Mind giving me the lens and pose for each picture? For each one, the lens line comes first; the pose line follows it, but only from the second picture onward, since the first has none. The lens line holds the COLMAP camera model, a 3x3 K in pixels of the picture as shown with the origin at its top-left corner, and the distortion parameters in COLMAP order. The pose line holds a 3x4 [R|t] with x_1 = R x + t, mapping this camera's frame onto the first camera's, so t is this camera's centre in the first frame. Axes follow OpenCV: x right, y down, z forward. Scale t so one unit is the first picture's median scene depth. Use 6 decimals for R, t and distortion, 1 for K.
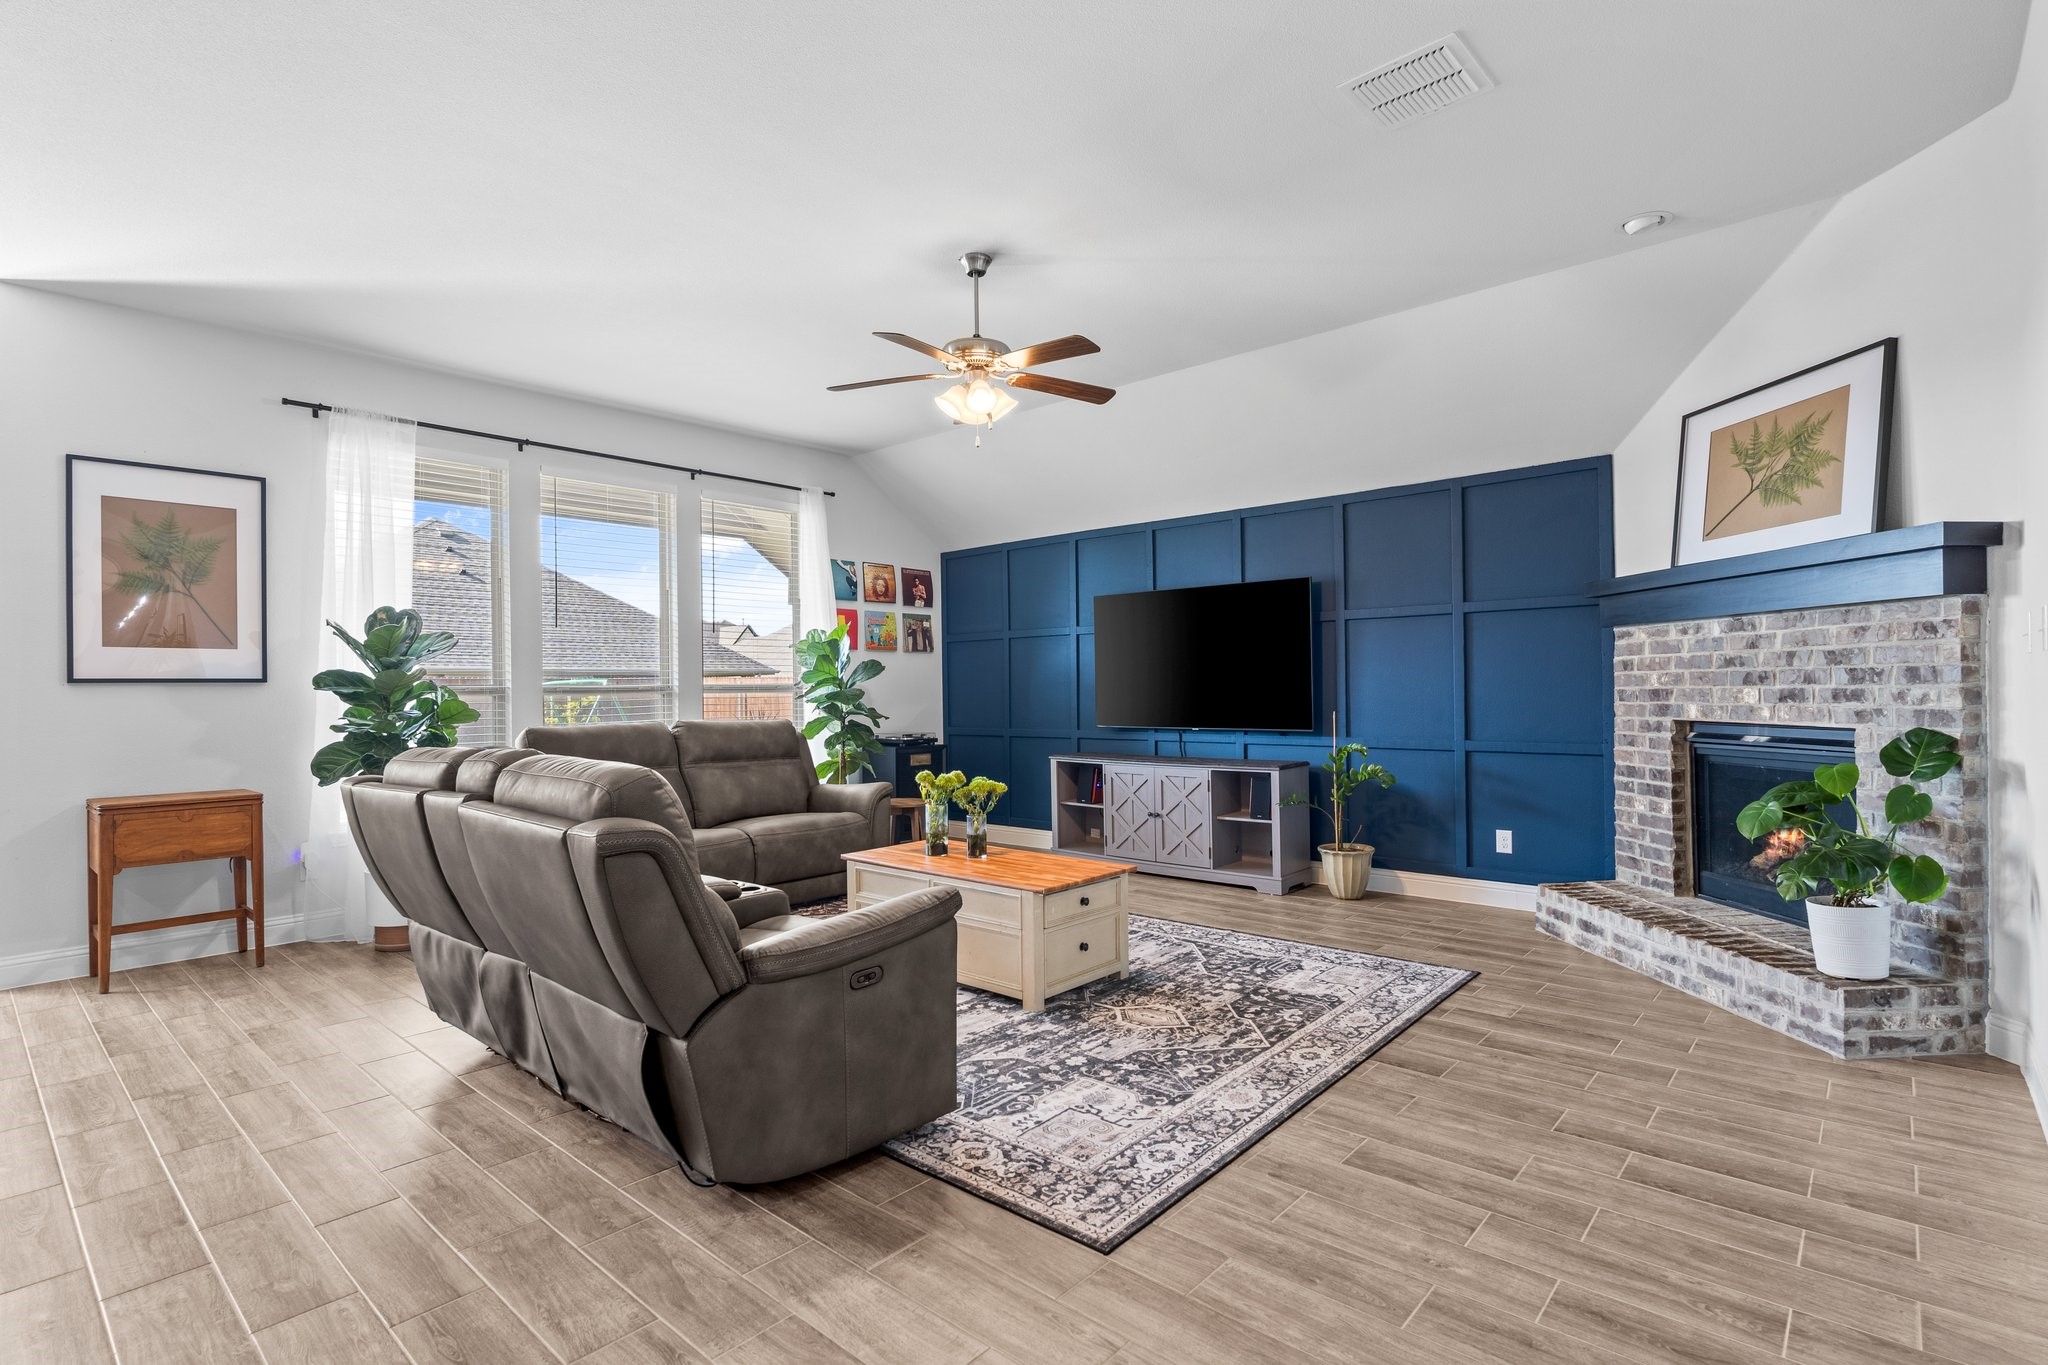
lens RADIAL K [[983.5, 0, 1024.0], [0, 983.5, 682.5], [0, 0, 1]] dist [-0.005779, -0.000216]
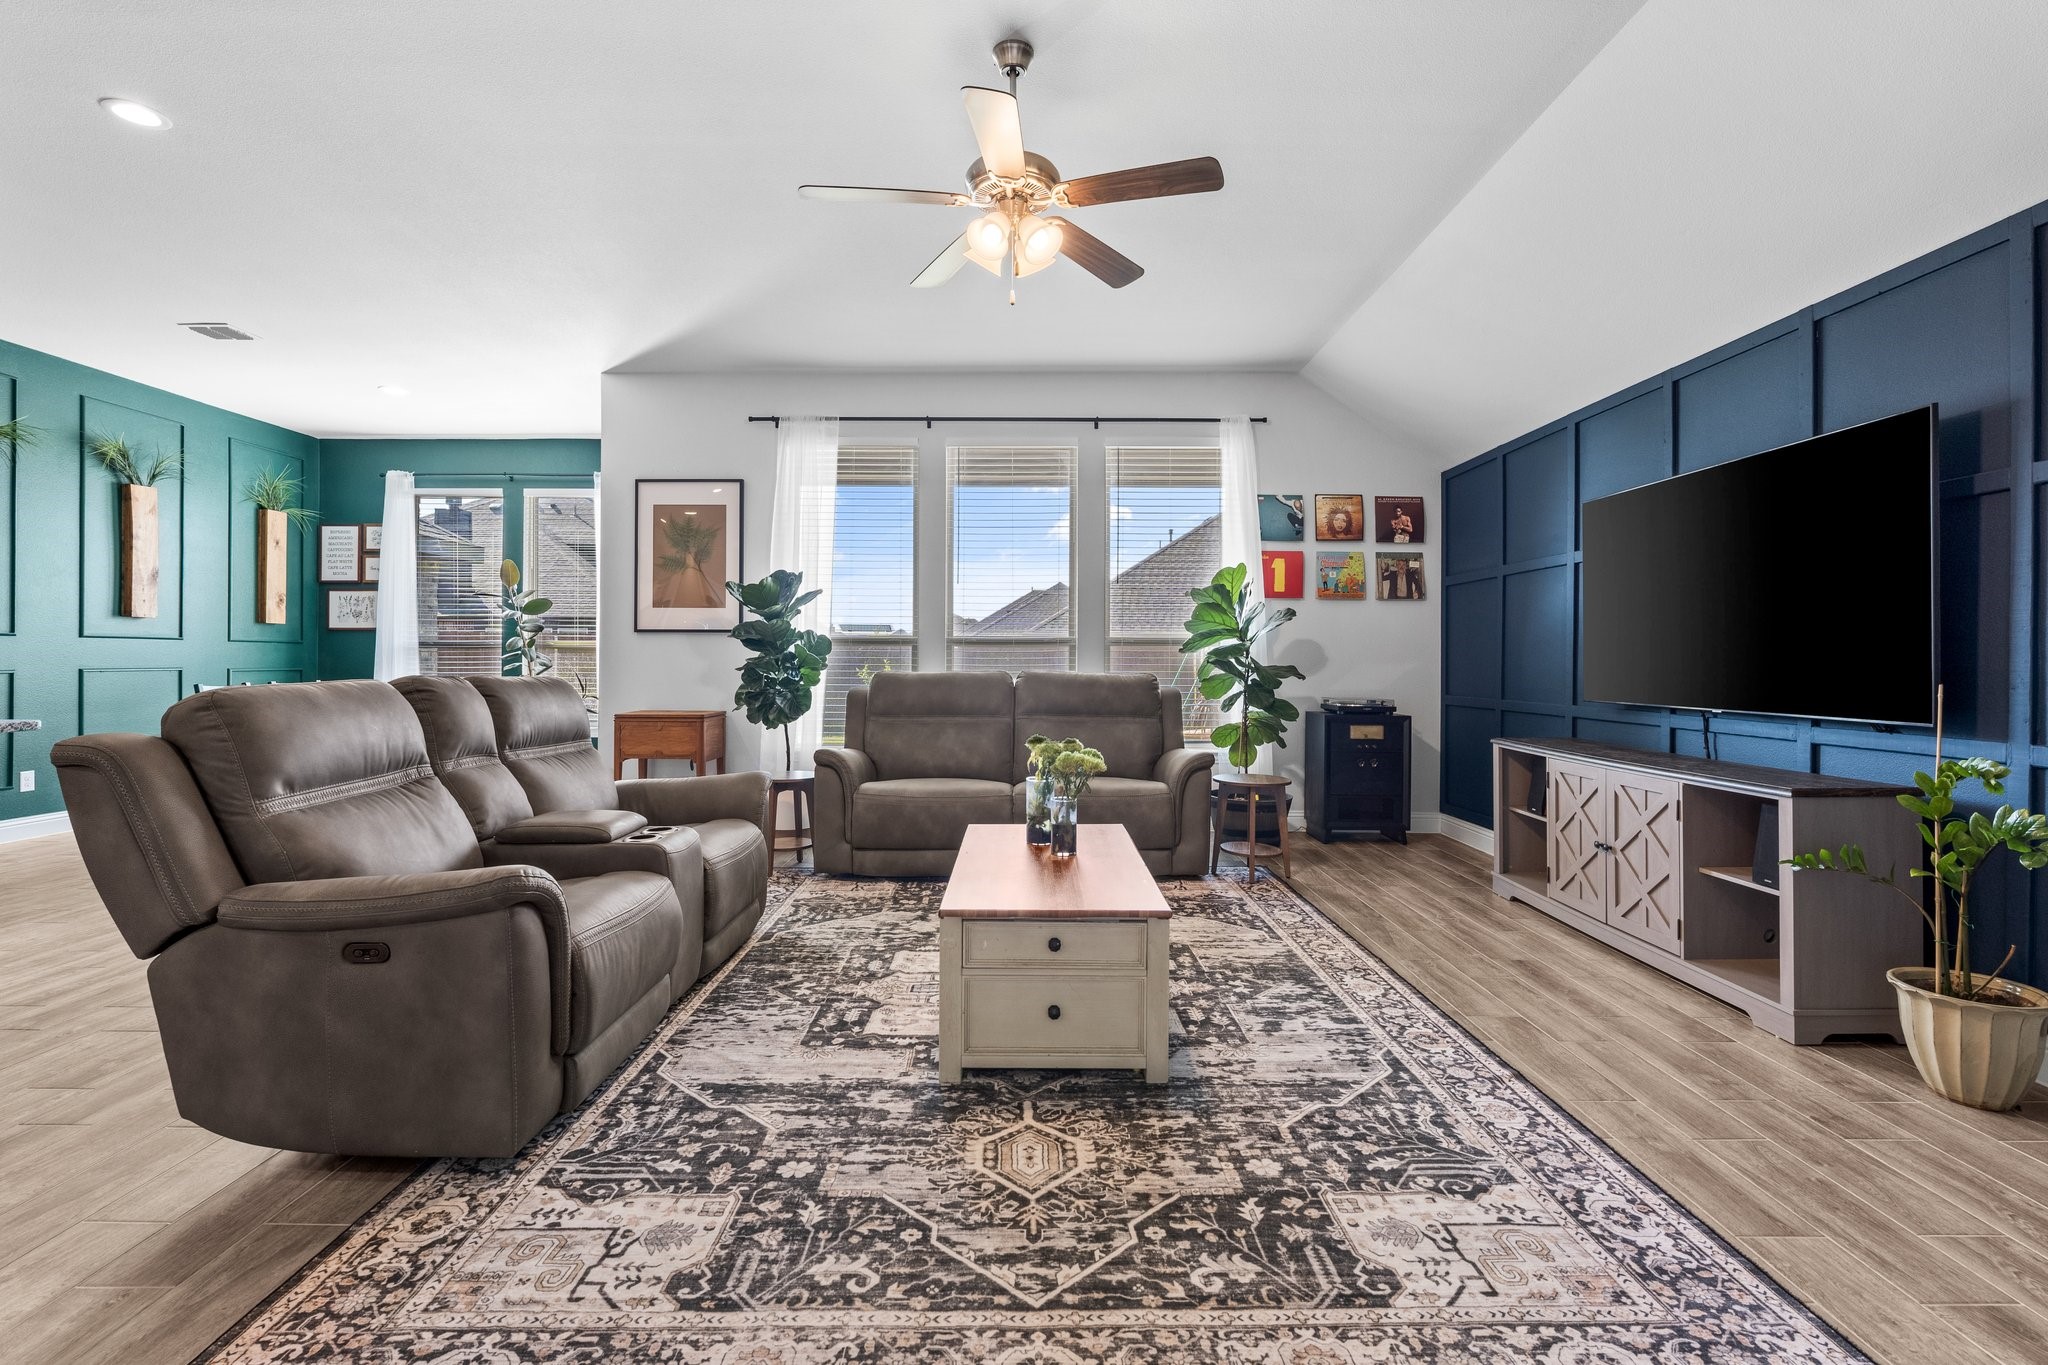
lens RADIAL K [[906.9, 0, 1024.7], [0, 906.9, 657.9], [0, 0, 1]] dist [-0.003765, 0.000320]
pose [[0.663349, 0.013205, -0.748194, 0.450813], [-0.007123, 0.999910, 0.011333, 0.019558], [0.748276, -0.002188, 0.663383, 0.516461]]
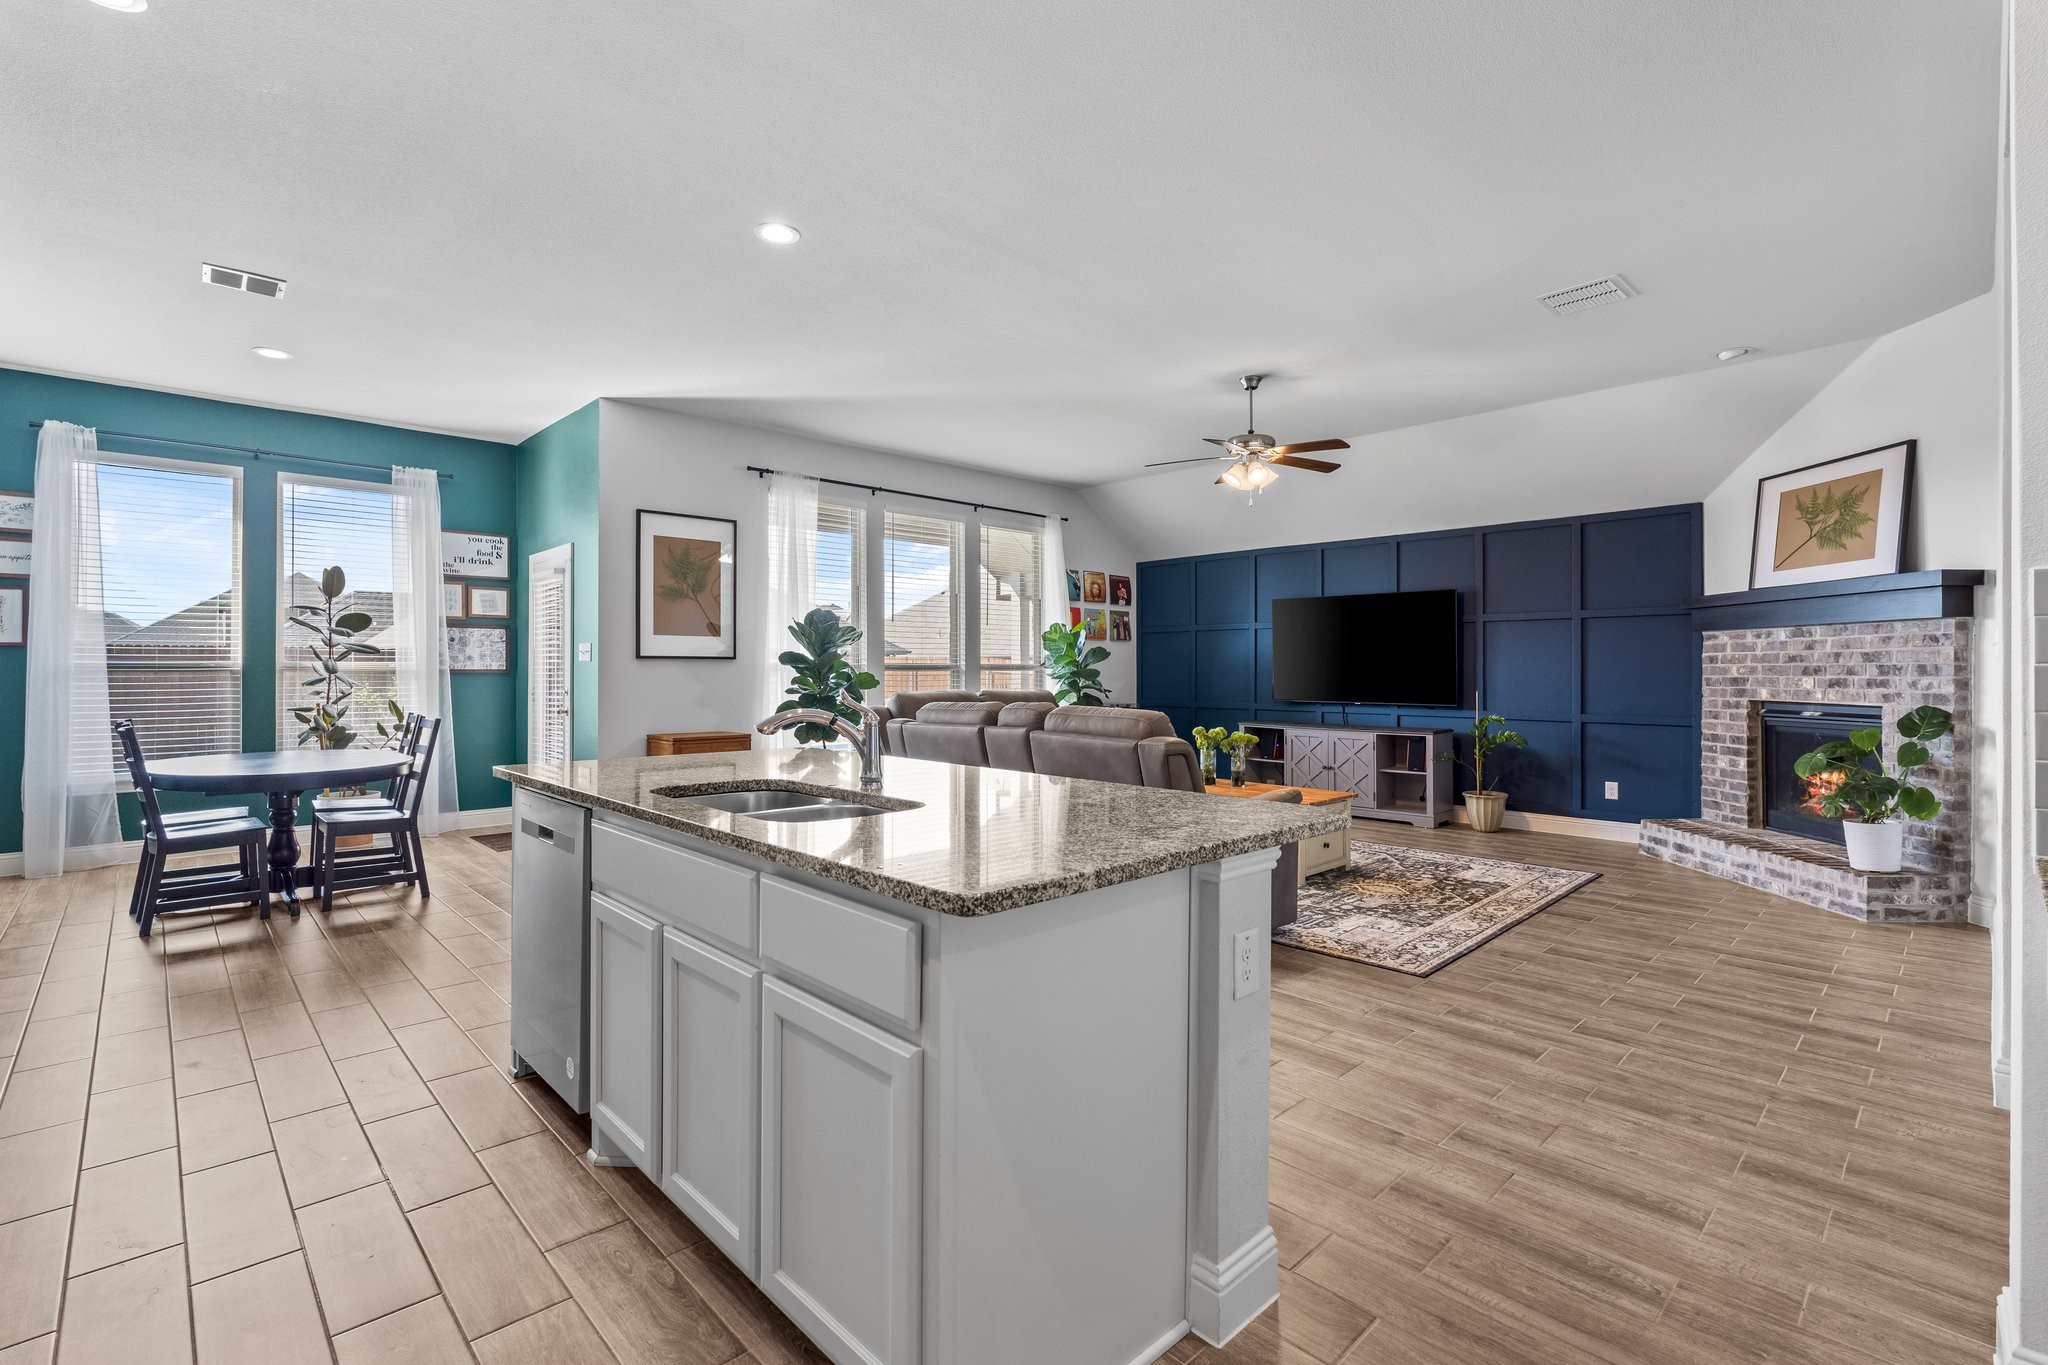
lens RADIAL K [[922.1, 0, 1015.3], [0, 922.1, 664.6], [0, 0, 1]] dist [-0.006732, 0.000191]
pose [[0.996290, 0.013213, -0.085039, -0.261403], [-0.013107, 0.999912, 0.001800, -0.000534], [0.085056, -0.000679, 0.996376, -0.381053]]
